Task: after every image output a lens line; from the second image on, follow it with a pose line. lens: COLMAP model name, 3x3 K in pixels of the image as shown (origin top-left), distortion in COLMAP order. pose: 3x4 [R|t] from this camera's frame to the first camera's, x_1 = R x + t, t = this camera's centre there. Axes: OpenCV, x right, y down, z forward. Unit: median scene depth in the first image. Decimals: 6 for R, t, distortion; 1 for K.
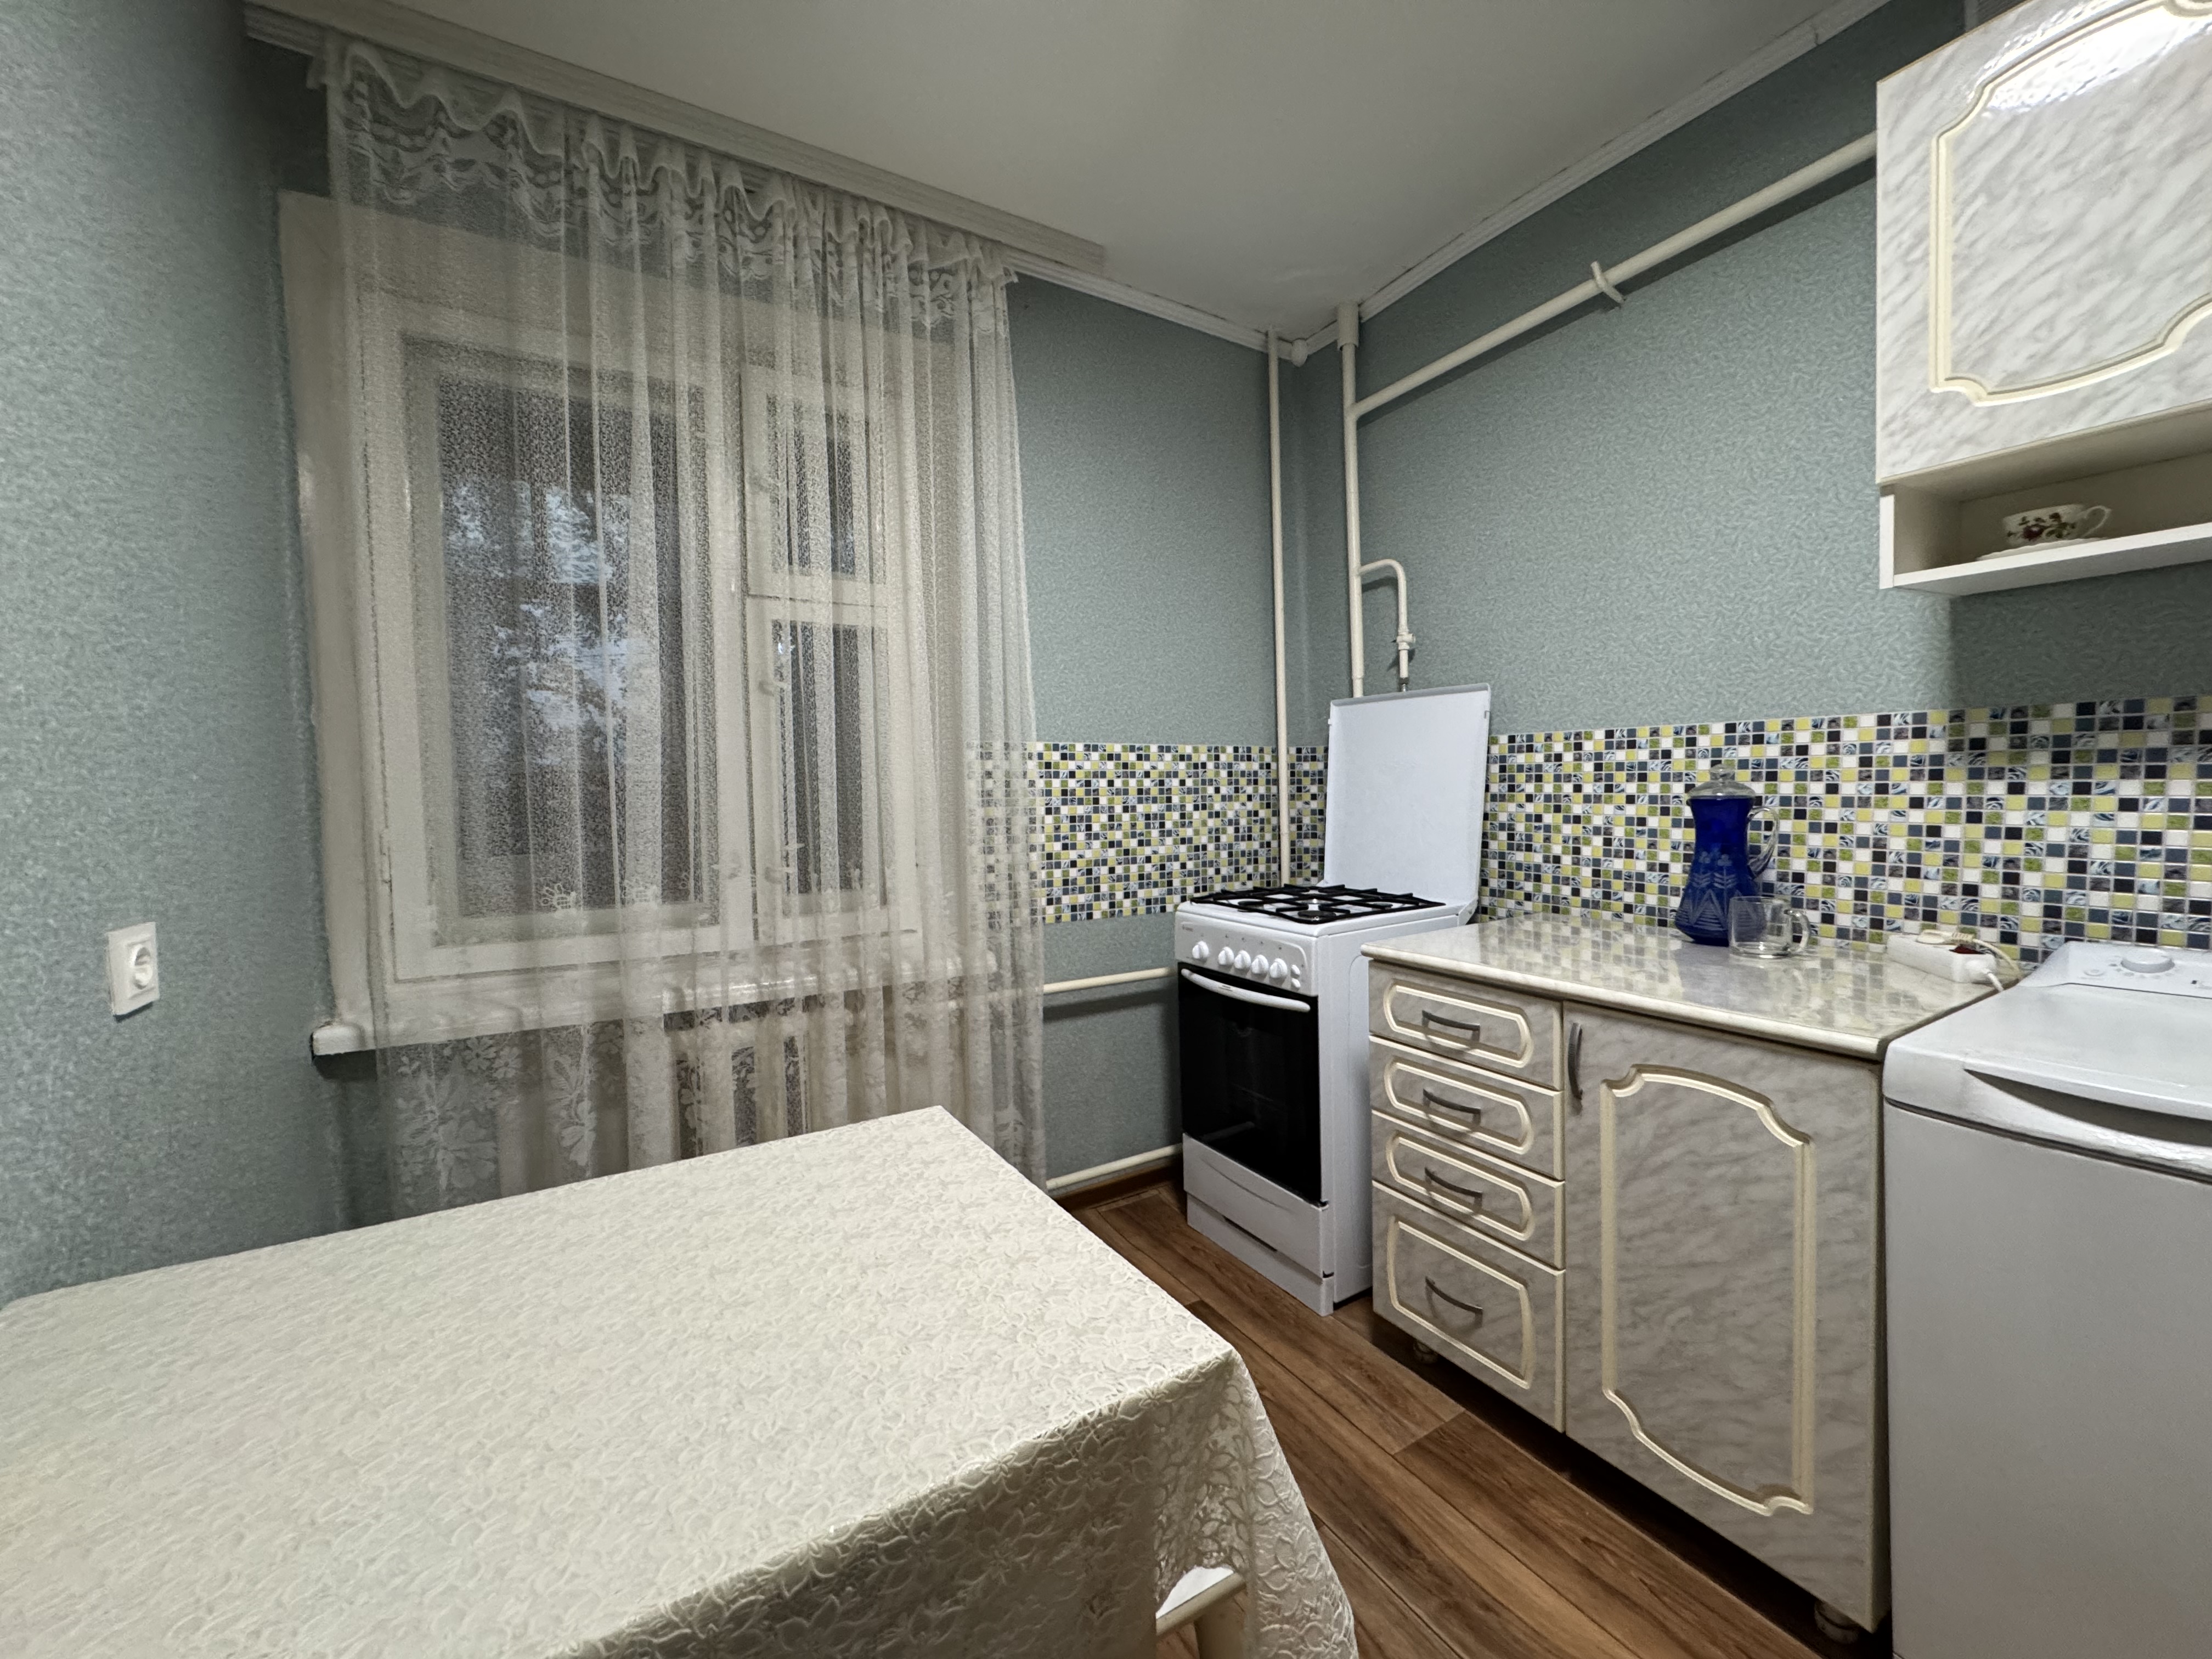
lens RADIAL K [[877.9, 0, 1106.3], [0, 877.9, 823.6], [0, 0, 1]] dist [-0.001712, 0.000183]
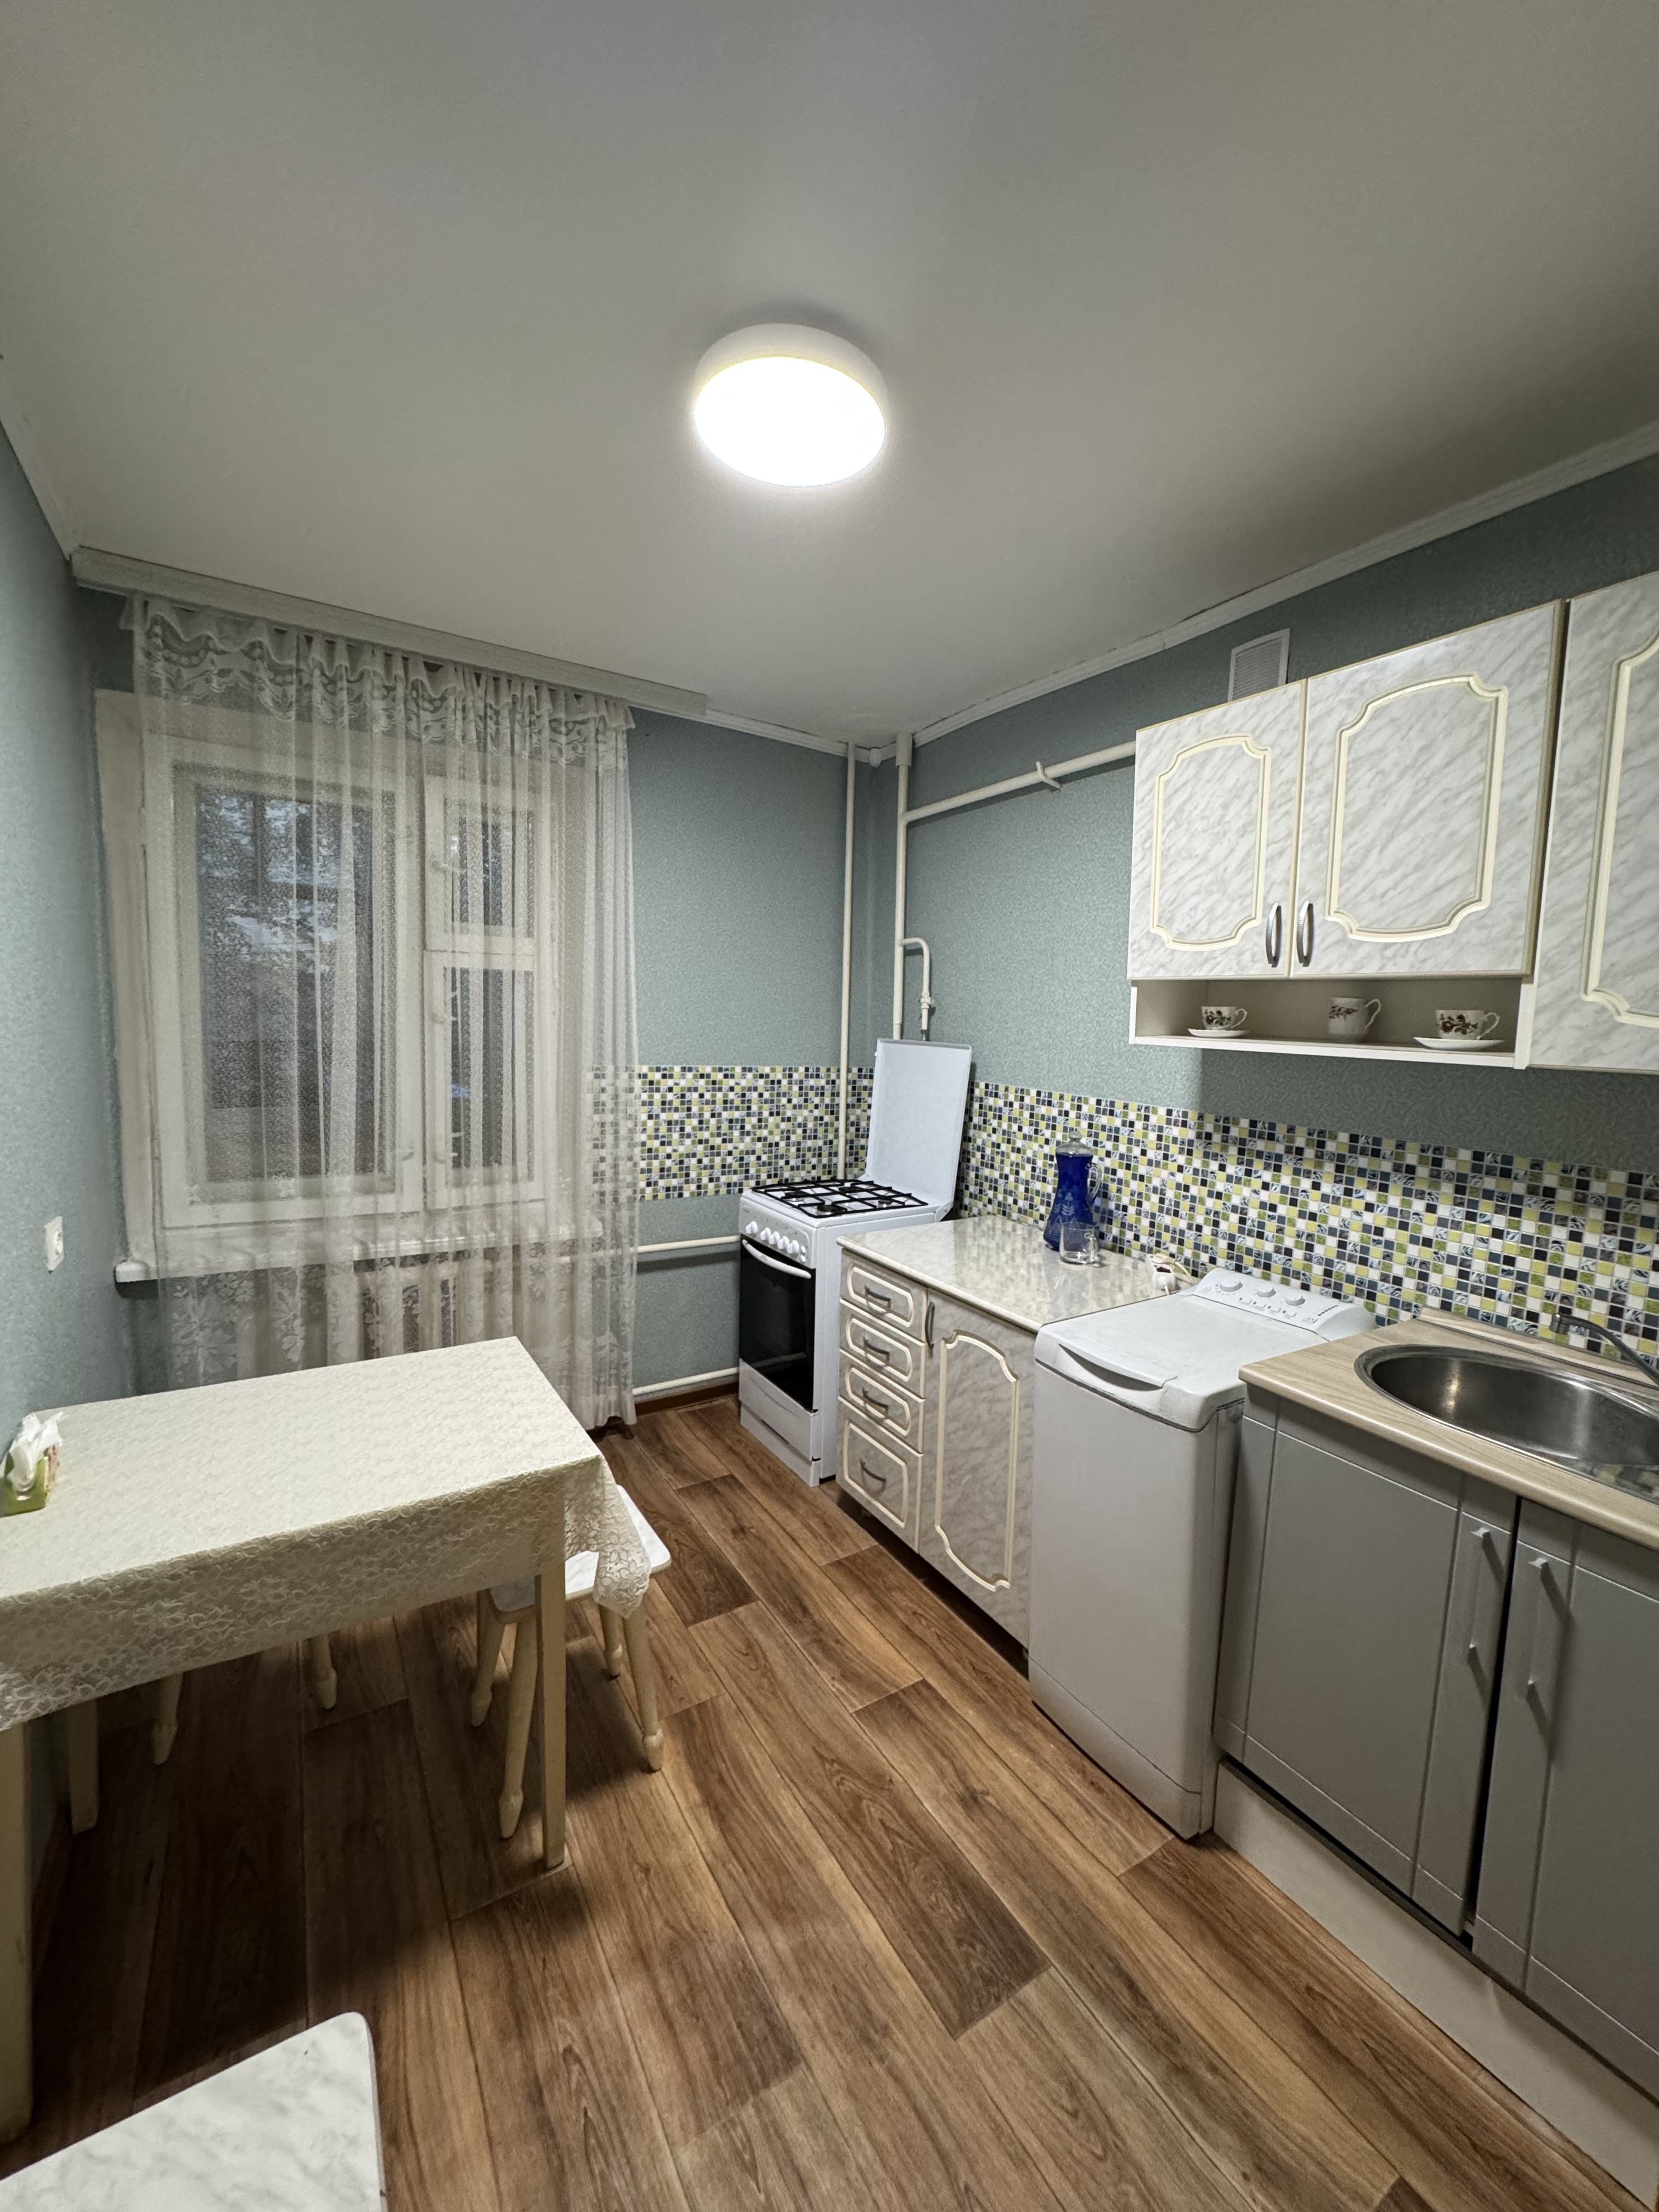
lens RADIAL K [[877.9, 0, 832.4], [0, 877.9, 1099.2], [0, 0, 1]] dist [-0.001712, 0.000183]
pose [[0.998353, 0.051192, 0.025911, 0.236531], [-0.052554, 0.997106, 0.054932, -0.173922], [-0.023024, -0.056203, 0.998154, -0.454255]]
